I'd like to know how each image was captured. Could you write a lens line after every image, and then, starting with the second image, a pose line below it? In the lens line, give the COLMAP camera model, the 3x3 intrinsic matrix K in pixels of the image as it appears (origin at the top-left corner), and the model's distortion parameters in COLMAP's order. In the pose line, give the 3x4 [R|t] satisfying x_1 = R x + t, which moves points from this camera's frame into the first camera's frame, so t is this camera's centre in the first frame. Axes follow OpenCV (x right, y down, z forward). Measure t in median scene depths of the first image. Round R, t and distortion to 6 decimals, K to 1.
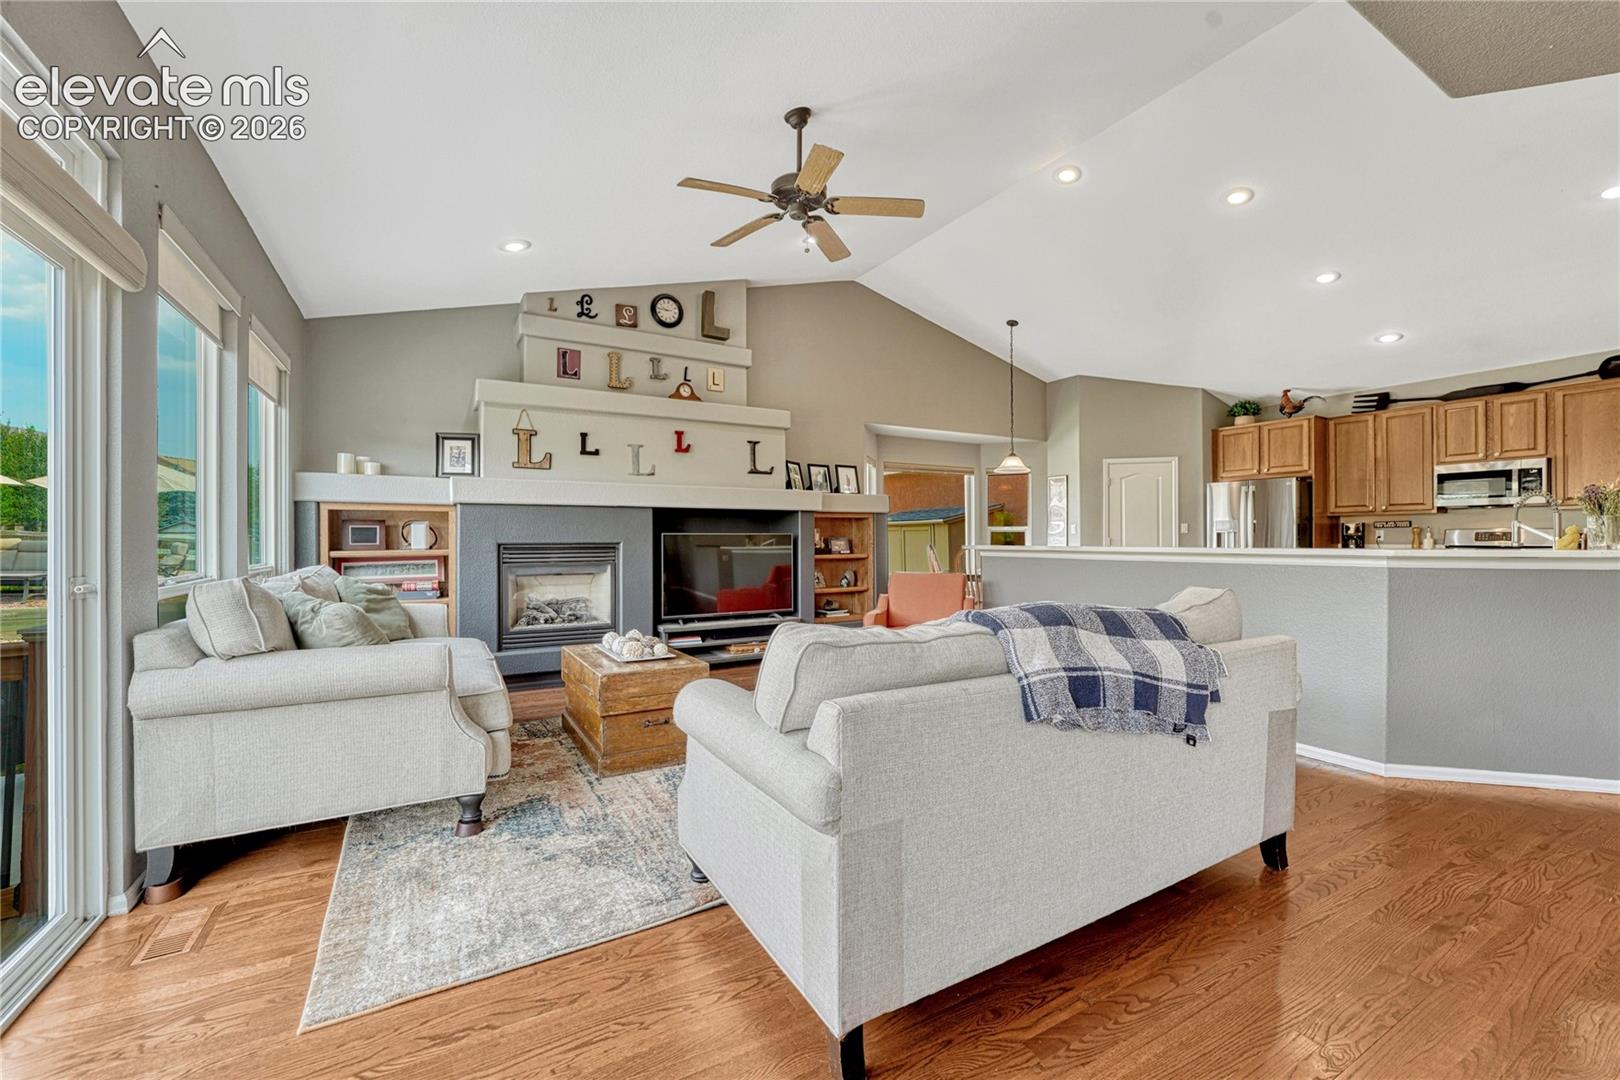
lens RADIAL K [[655.5, 0, 799.6], [0, 655.5, 536.3], [0, 0, 1]] dist [-0.009165, 0.000633]
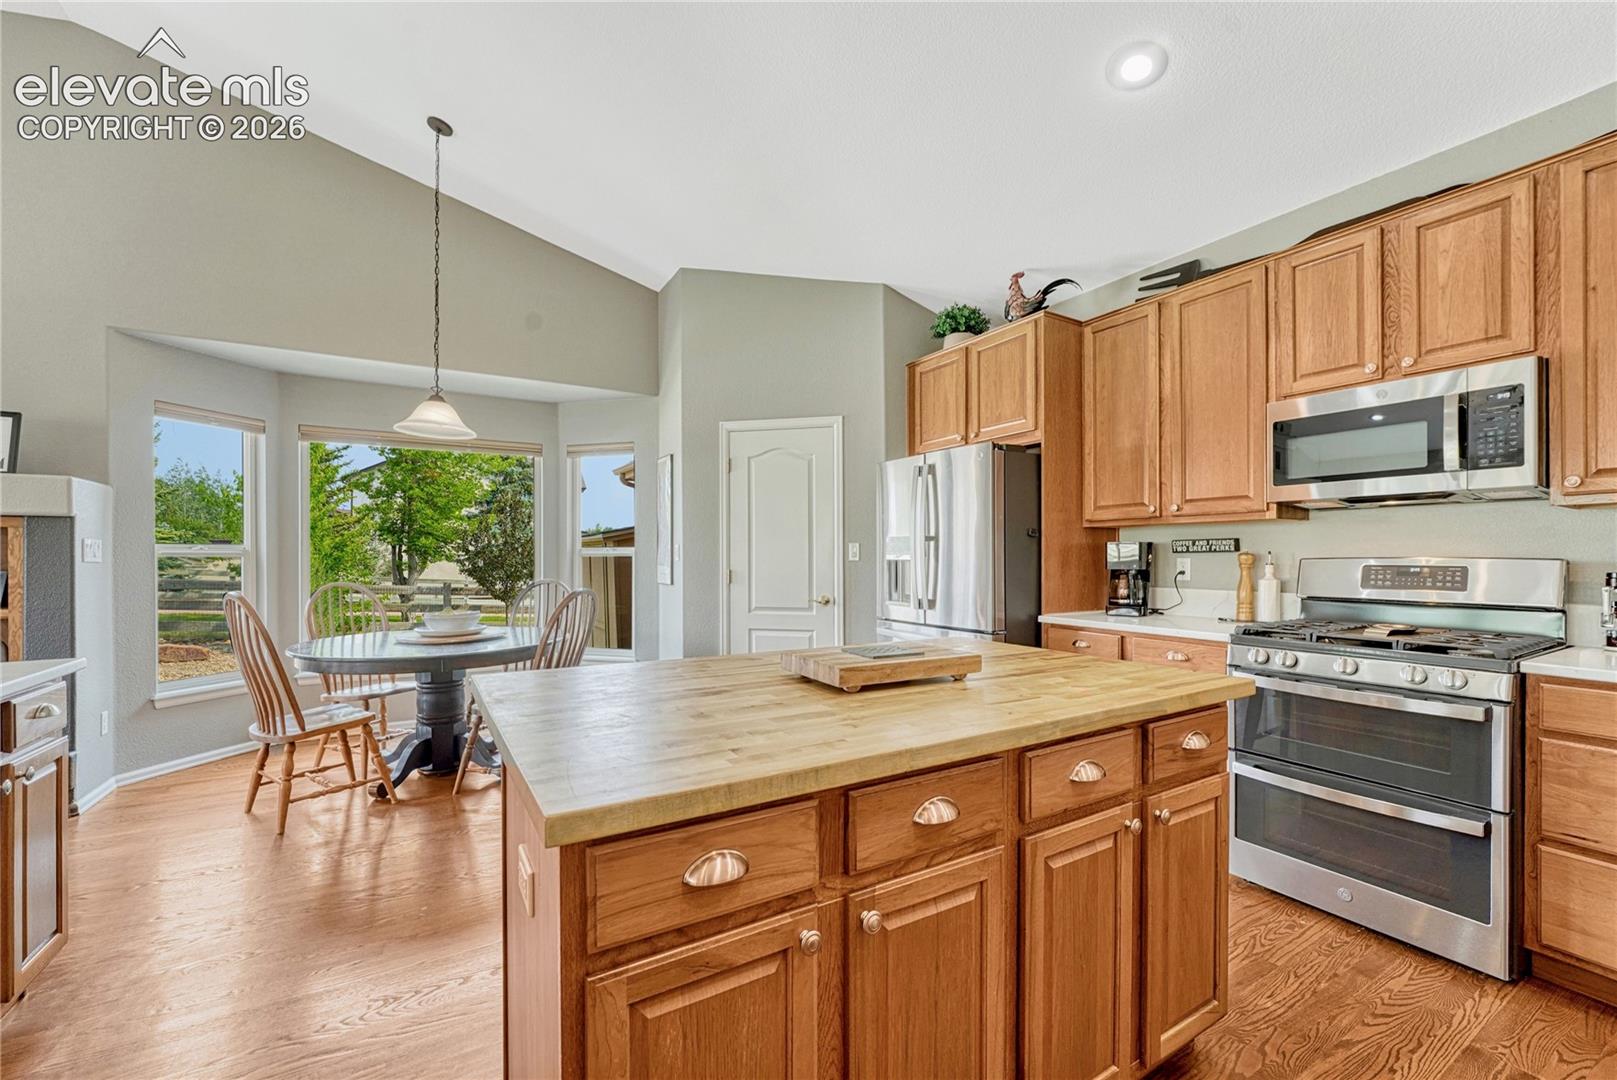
lens RADIAL K [[654.3, 0, 810.6], [0, 654.3, 556.3], [0, 0, 1]] dist [-0.009165, 0.000633]
pose [[0.999907, 0.004577, 0.012844, 0.636069], [-0.004574, 0.999990, -0.000224, -0.009546], [-0.012845, 0.000165, 0.999917, 0.551160]]
